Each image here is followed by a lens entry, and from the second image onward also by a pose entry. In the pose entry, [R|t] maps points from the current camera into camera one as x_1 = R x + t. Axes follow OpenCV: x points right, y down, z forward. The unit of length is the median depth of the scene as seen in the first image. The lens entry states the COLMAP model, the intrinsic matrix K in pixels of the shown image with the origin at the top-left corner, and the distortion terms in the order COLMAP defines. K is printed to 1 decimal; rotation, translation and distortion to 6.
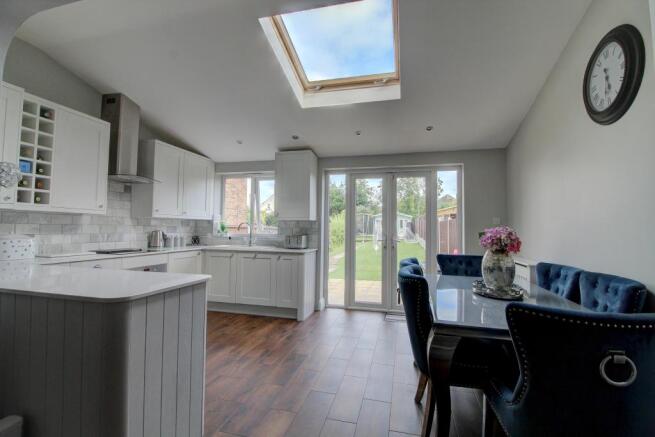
lens RADIAL K [[303.6, 0, 330.9], [0, 303.6, 219.3], [0, 0, 1]] dist [-0.009638, -0.002061]
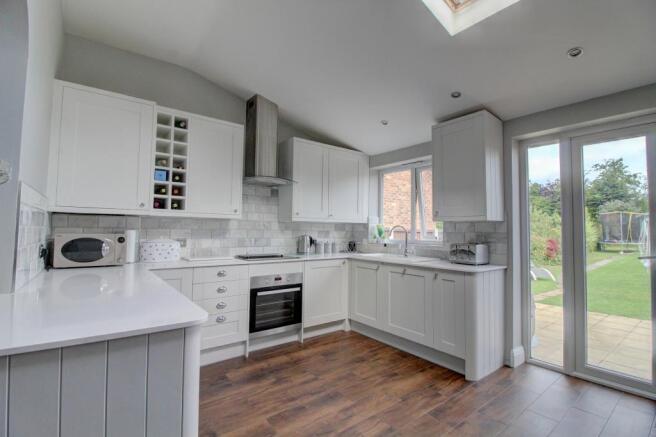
lens RADIAL K [[304.0, 0, 326.2], [0, 304.0, 217.9], [0, 0, 1]] dist [-0.009638, -0.002061]
pose [[0.781984, -0.029649, -0.622593, 0.064557], [0.017549, 0.999519, -0.025557, 0.008499], [0.623052, 0.009059, 0.782128, 0.315523]]
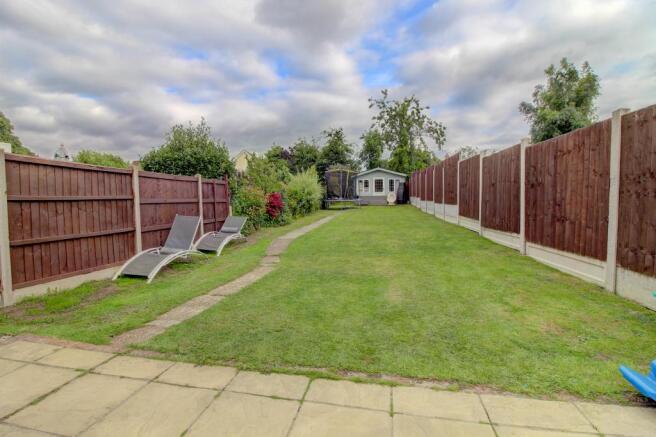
lens RADIAL K [[304.0, 0, 326.7], [0, 304.0, 218.1], [0, 0, 1]] dist [-0.009638, -0.002061]
pose [[0.998312, -0.029451, 0.050056, 0.269902], [0.025071, 0.995981, 0.085988, 0.231569], [-0.052388, -0.084588, 0.995038, 2.122522]]
